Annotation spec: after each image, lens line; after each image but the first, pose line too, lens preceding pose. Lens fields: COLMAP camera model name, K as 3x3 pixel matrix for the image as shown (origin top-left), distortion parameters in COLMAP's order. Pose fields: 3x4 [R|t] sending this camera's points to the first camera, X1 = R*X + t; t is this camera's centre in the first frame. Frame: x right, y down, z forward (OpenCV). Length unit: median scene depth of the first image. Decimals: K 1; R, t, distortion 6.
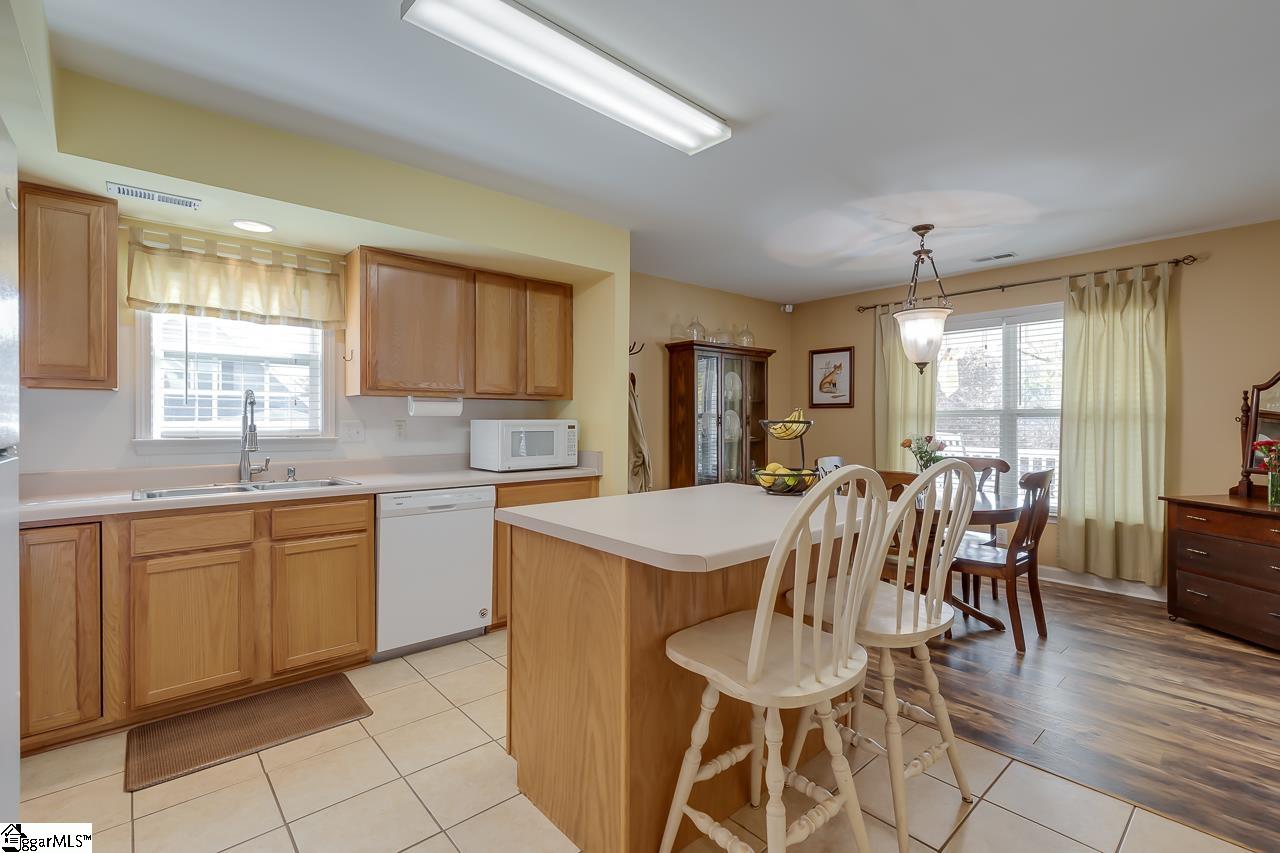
lens RADIAL K [[582.9, 0, 639.1], [0, 582.9, 422.6], [0, 0, 1]] dist [0.011131, -0.001534]
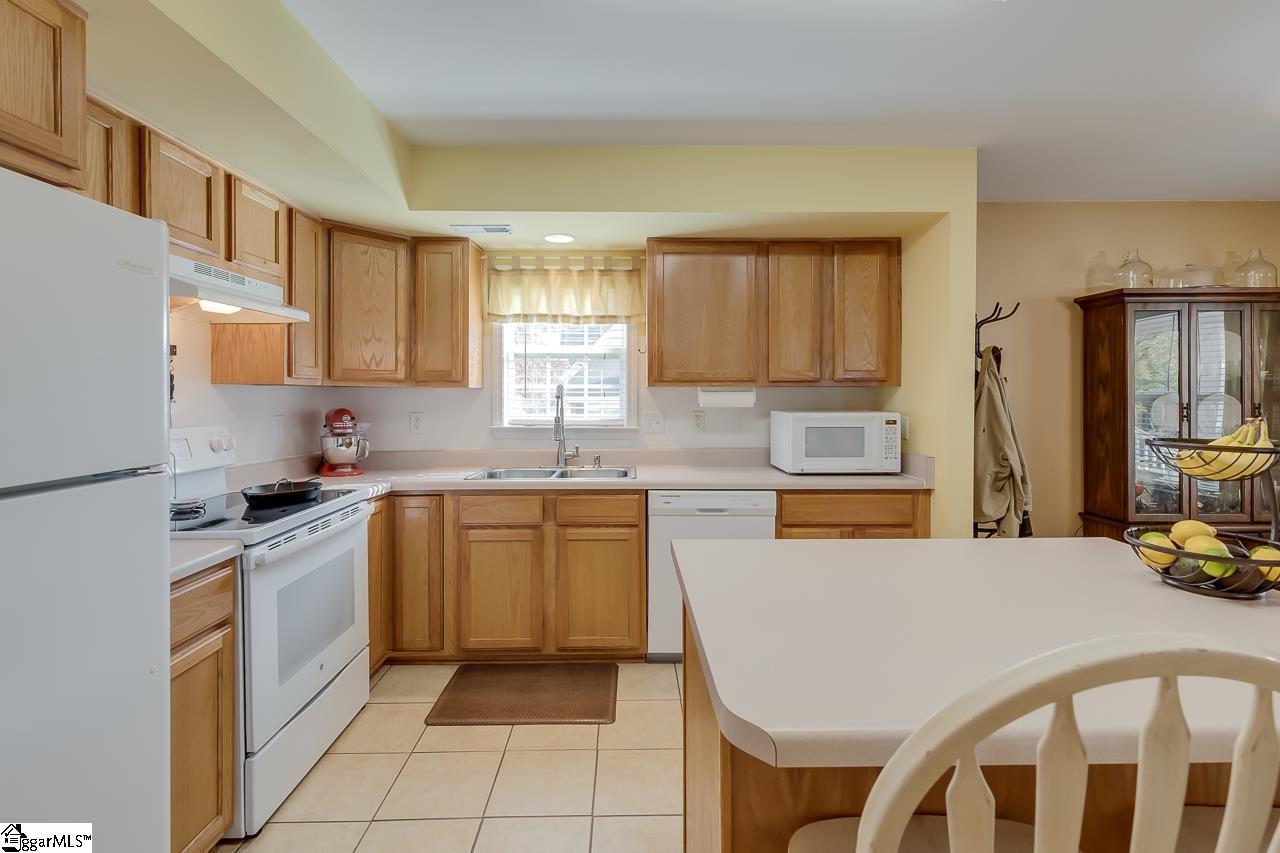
lens RADIAL K [[582.9, 0, 638.8], [0, 582.9, 393.4], [0, 0, 1]] dist [0.011131, -0.001534]
pose [[0.758160, -0.000894, -0.652068, 0.140024], [-0.000916, 0.999997, -0.002435, -0.029207], [0.652068, 0.002444, 0.758156, 0.200494]]
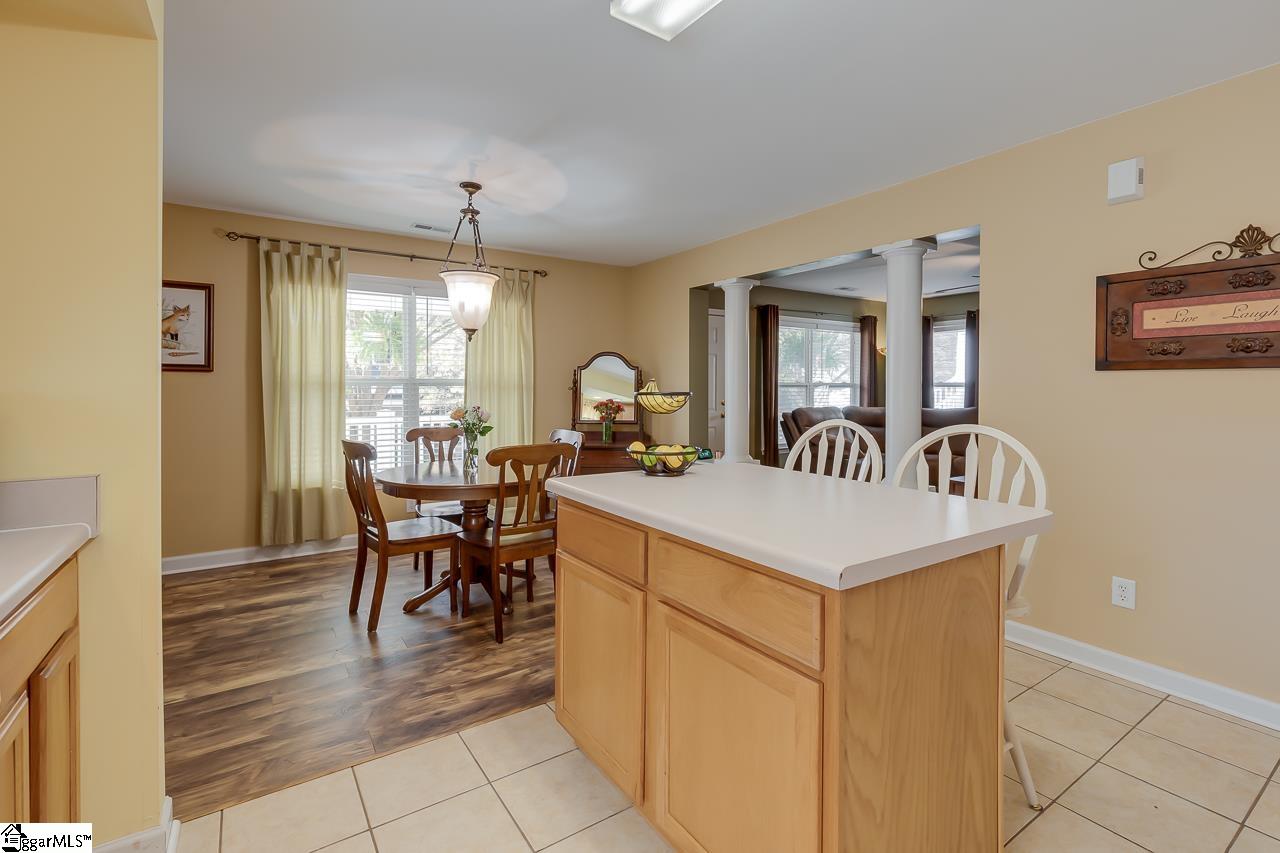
lens RADIAL K [[582.9, 0, 653.9], [0, 582.9, 389.2], [0, 0, 1]] dist [0.011131, -0.001534]
pose [[0.106991, -0.002676, 0.994256, -0.417520], [0.002695, 0.999993, 0.002401, -0.007045], [-0.994256, 0.002423, 0.106997, 0.603165]]
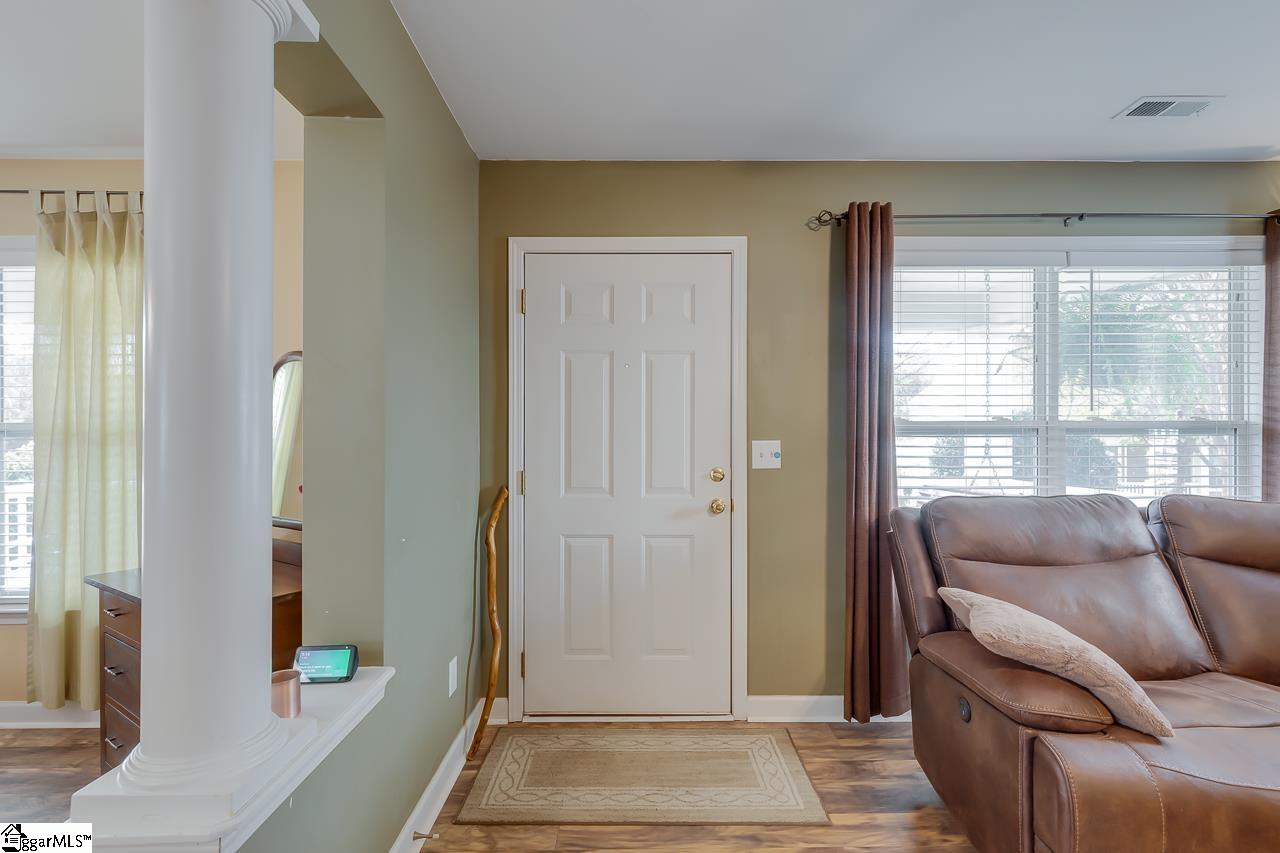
lens RADIAL K [[582.9, 0, 628.1], [0, 582.9, 432.5], [0, 0, 1]] dist [0.011131, -0.001534]
pose [[0.645166, -0.005165, 0.764025, 0.782151], [0.007707, 0.999970, 0.000252, -0.011453], [-0.764004, 0.005725, 0.645187, 0.199329]]
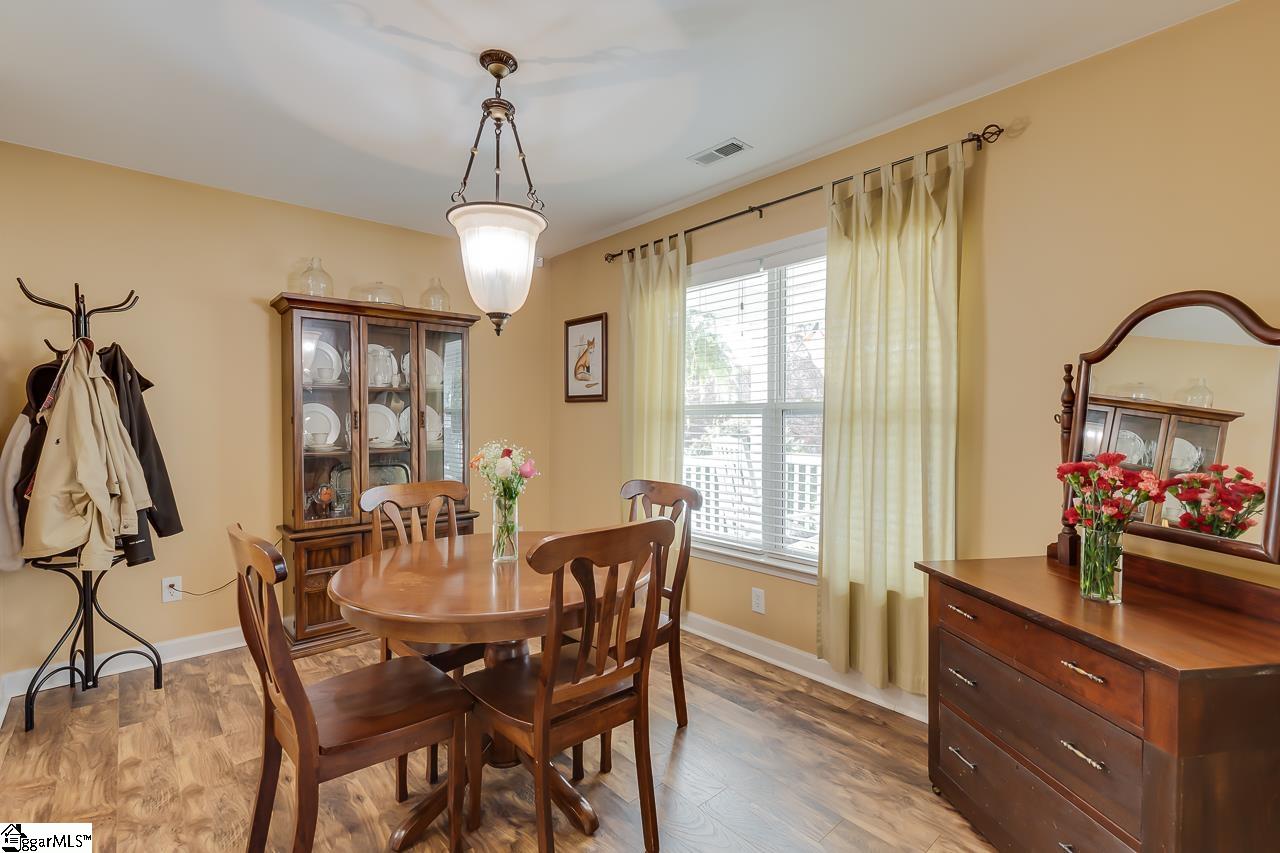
lens RADIAL K [[582.9, 0, 646.8], [0, 582.9, 426.3], [0, 0, 1]] dist [0.011131, -0.001534]
pose [[0.999919, -0.000200, 0.012755, 0.615998], [0.000064, 0.999943, 0.010657, -0.004071], [-0.012756, -0.010656, 0.999862, 0.457268]]
